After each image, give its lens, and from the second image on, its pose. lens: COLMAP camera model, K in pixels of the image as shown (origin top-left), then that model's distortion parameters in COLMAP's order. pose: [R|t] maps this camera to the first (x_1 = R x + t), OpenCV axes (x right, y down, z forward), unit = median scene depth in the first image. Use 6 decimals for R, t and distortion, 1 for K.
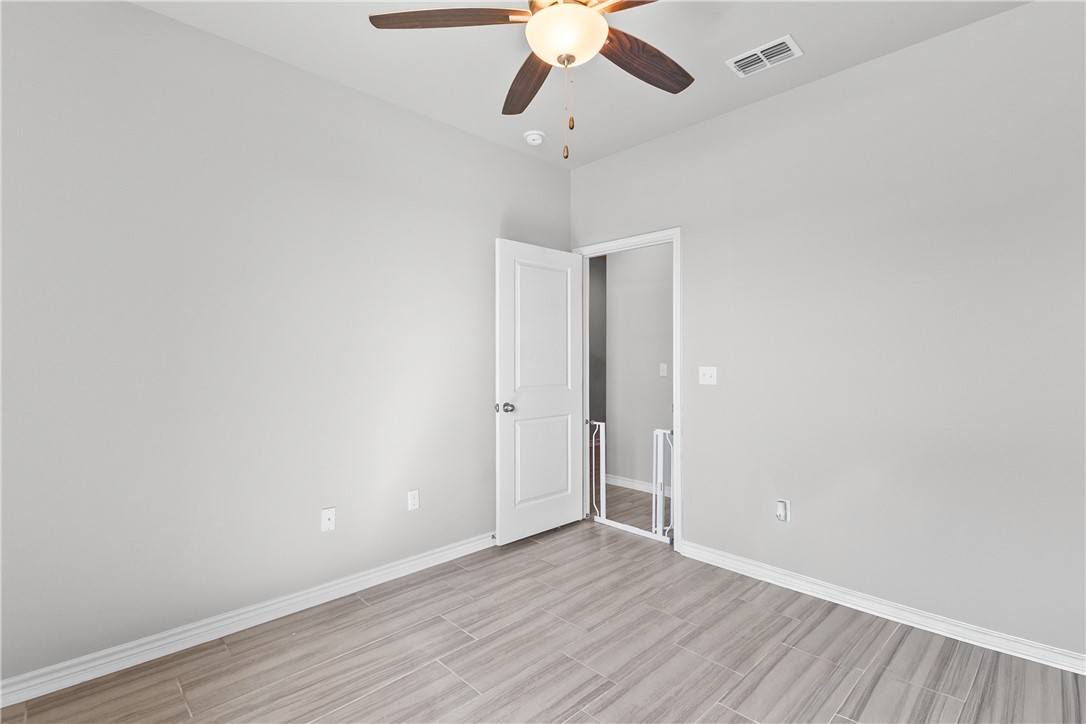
lens RADIAL K [[506.3, 0, 544.5], [0, 506.3, 356.2], [0, 0, 1]] dist [0.012319, 0.000322]
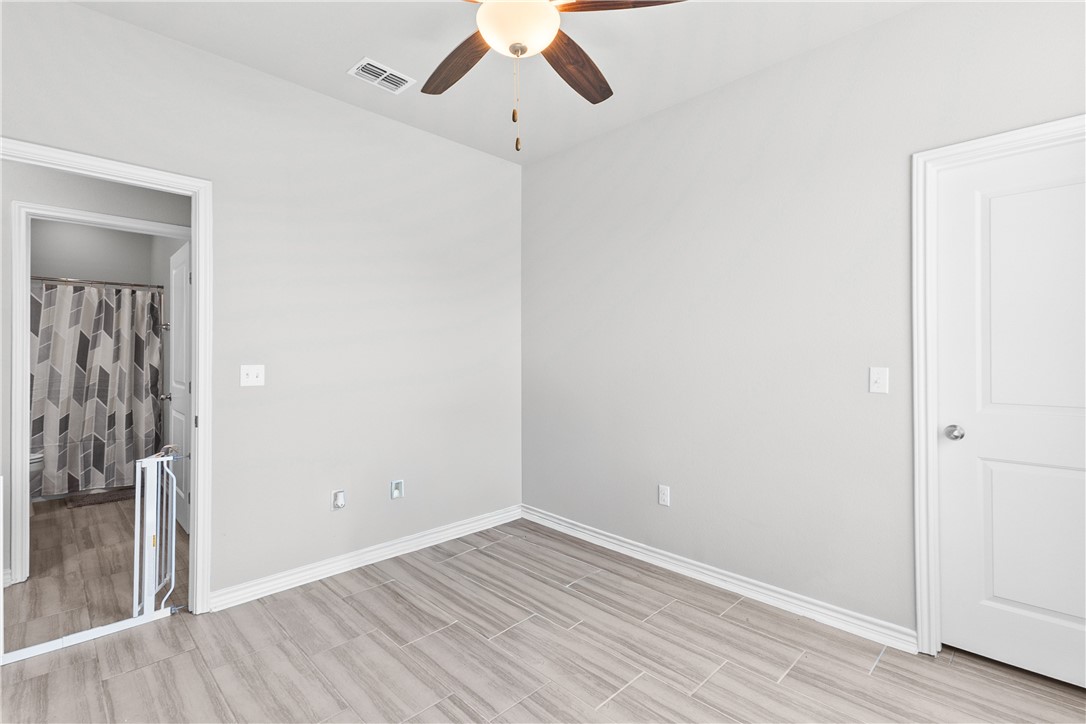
lens RADIAL K [[506.3, 0, 544.5], [0, 506.3, 356.2], [0, 0, 1]] dist [0.012319, 0.000322]
pose [[-0.010837, -0.000293, 0.999941, -0.501088], [-0.008592, 0.999963, 0.000200, 0.002346], [-0.999904, -0.008590, -0.010839, 0.512389]]
